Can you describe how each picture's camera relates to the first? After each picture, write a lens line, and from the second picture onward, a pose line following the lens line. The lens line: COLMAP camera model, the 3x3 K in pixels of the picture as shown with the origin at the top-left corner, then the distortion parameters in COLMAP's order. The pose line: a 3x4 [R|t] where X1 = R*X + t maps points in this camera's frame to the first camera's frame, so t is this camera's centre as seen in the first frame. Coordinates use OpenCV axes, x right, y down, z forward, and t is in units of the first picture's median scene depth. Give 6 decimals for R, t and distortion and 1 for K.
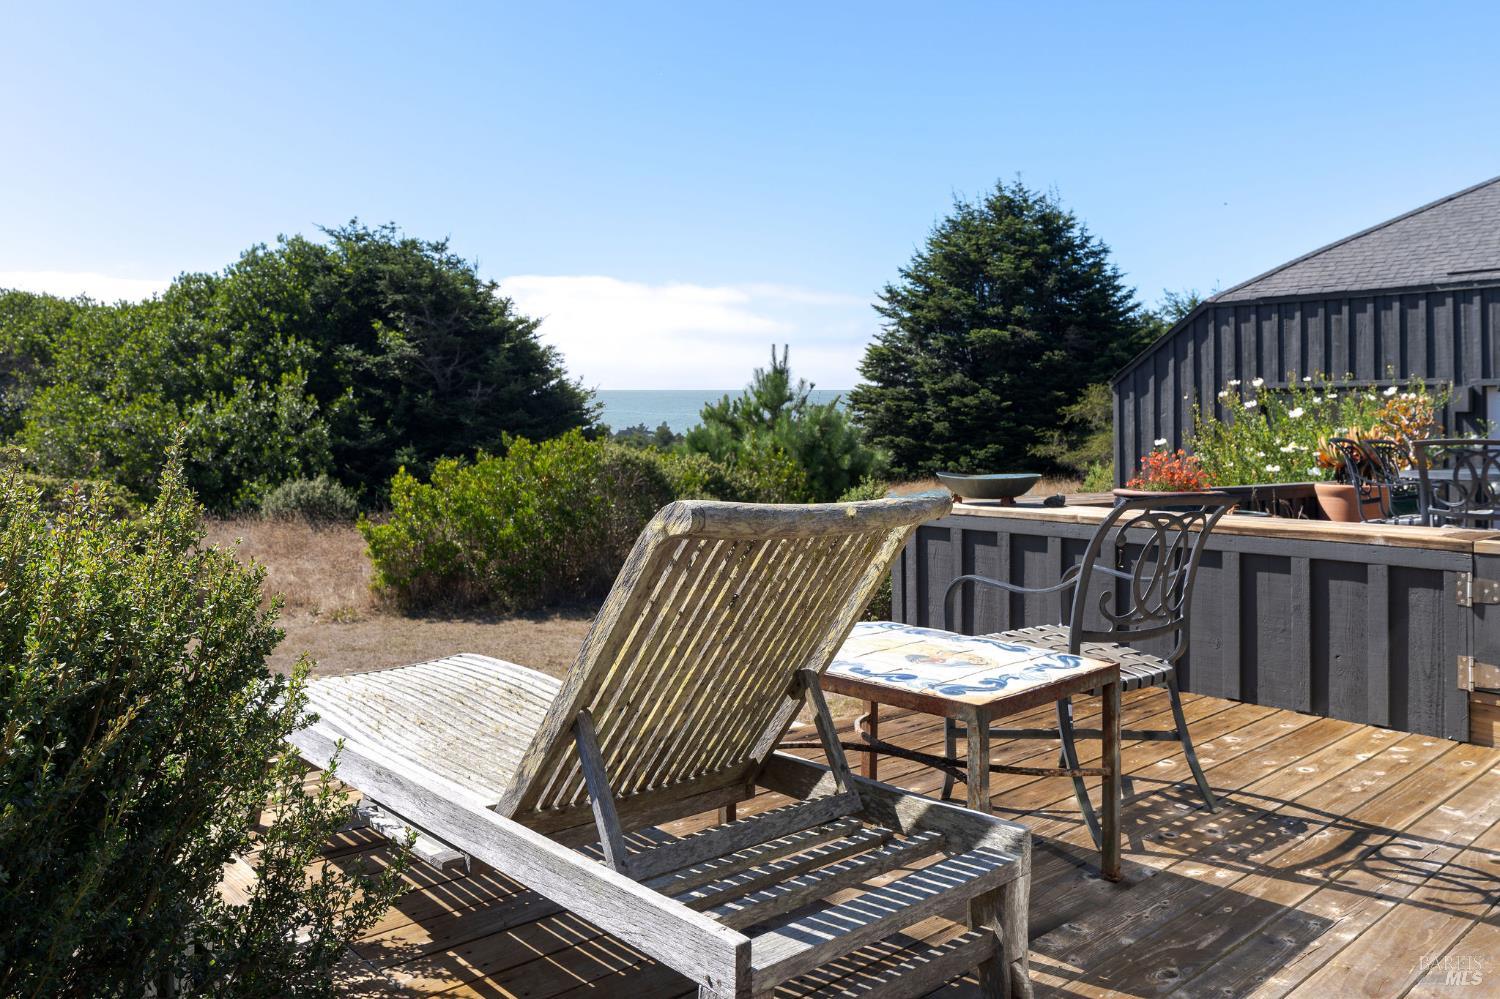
lens RADIAL K [[1121.5, 0, 738.3], [0, 1121.5, 374.7], [0, 0, 1]] dist [0.004230, 0.003674]
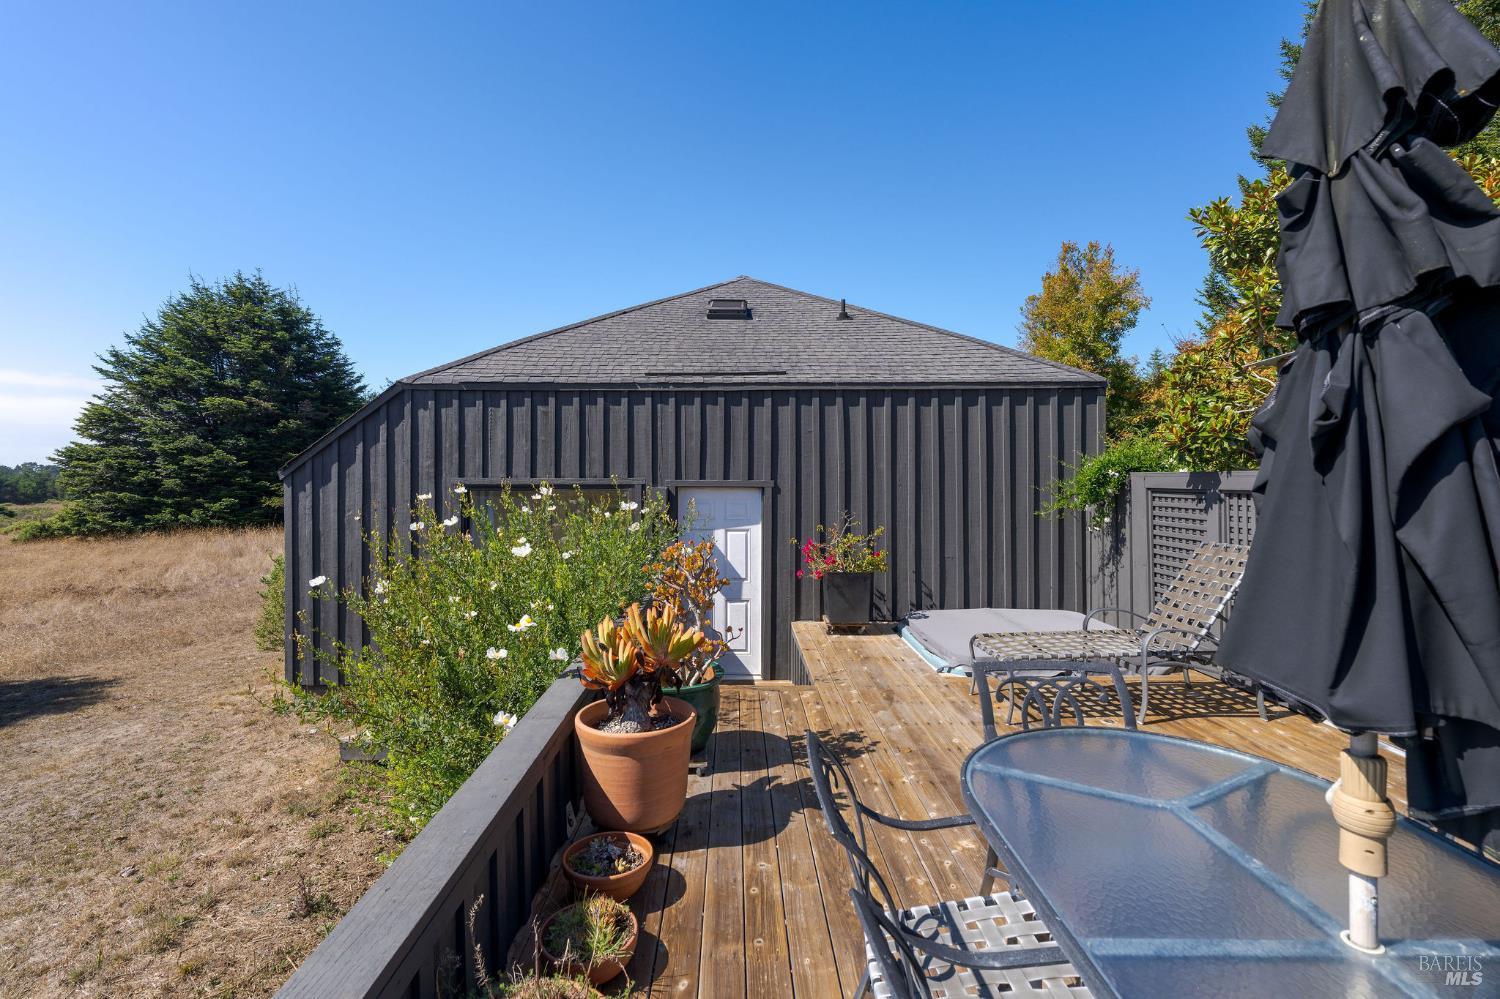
lens RADIAL K [[686.6, 0, 746.0], [0, 686.6, 477.6], [0, 0, 1]] dist [-0.005870, 0.000980]
pose [[0.668124, -0.009908, 0.743984, 0.055854], [-0.032762, 0.998550, 0.042720, -0.006276], [-0.743328, -0.052917, 0.666831, 0.124729]]
